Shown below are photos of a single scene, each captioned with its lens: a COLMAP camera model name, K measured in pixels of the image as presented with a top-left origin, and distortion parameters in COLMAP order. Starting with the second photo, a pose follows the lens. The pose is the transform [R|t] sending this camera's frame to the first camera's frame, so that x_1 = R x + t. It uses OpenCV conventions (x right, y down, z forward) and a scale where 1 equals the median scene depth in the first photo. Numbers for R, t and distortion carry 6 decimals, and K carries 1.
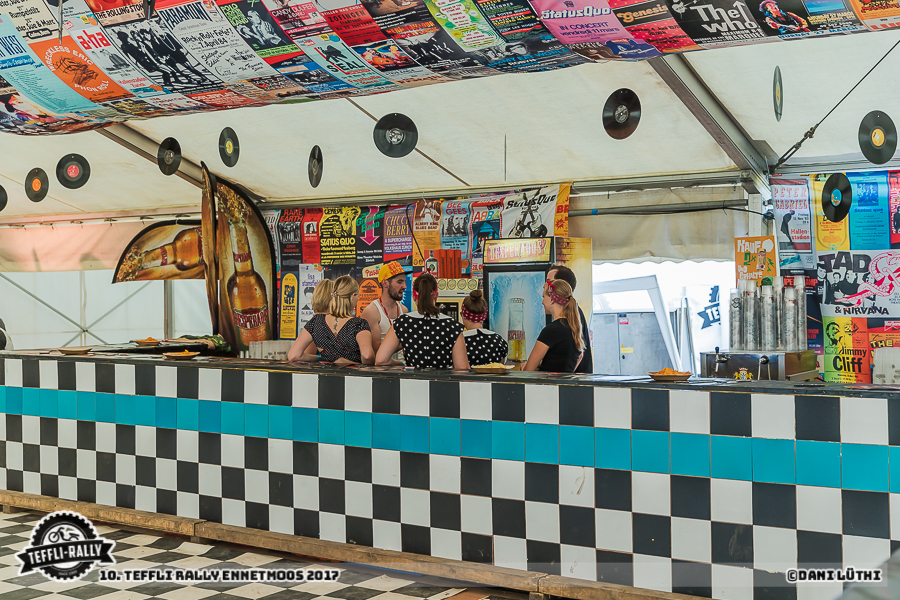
lens RADIAL K [[1194.6, 0, 448.8], [0, 1194.6, 300.7], [0, 0, 1]] dist [-0.012073, 0.000000]
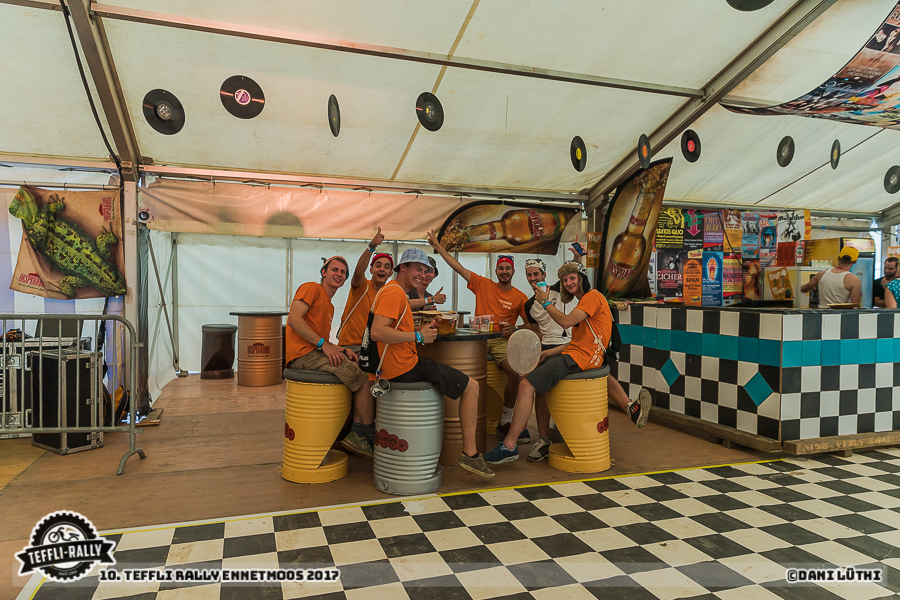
lens RADIAL K [[602.7, 0, 448.2], [0, 602.7, 296.3], [0, 0, 1]] dist [0.012602, -0.007532]
pose [[0.585223, 0.006372, 0.810847, -0.821351], [0.000528, 0.999966, -0.008239, 0.032277], [-0.810872, 0.005250, 0.585200, 0.797468]]
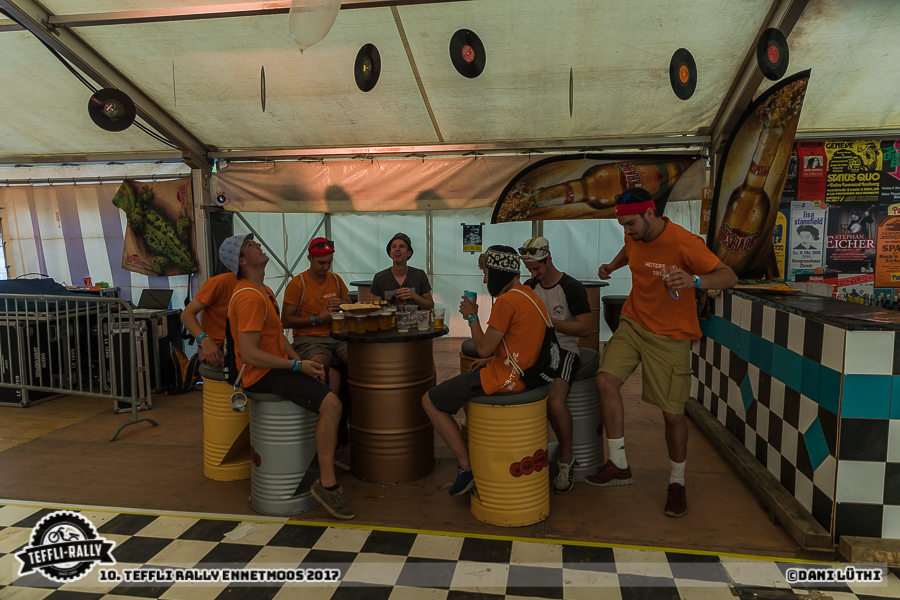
lens RADIAL K [[602.7, 0, 450.6], [0, 602.7, 298.2], [0, 0, 1]] dist [0.012602, -0.007532]
pose [[0.899142, -0.038947, 0.435921, -0.597908], [0.005942, 0.997027, 0.076822, 0.007800], [-0.437617, -0.066483, 0.896700, 0.701825]]
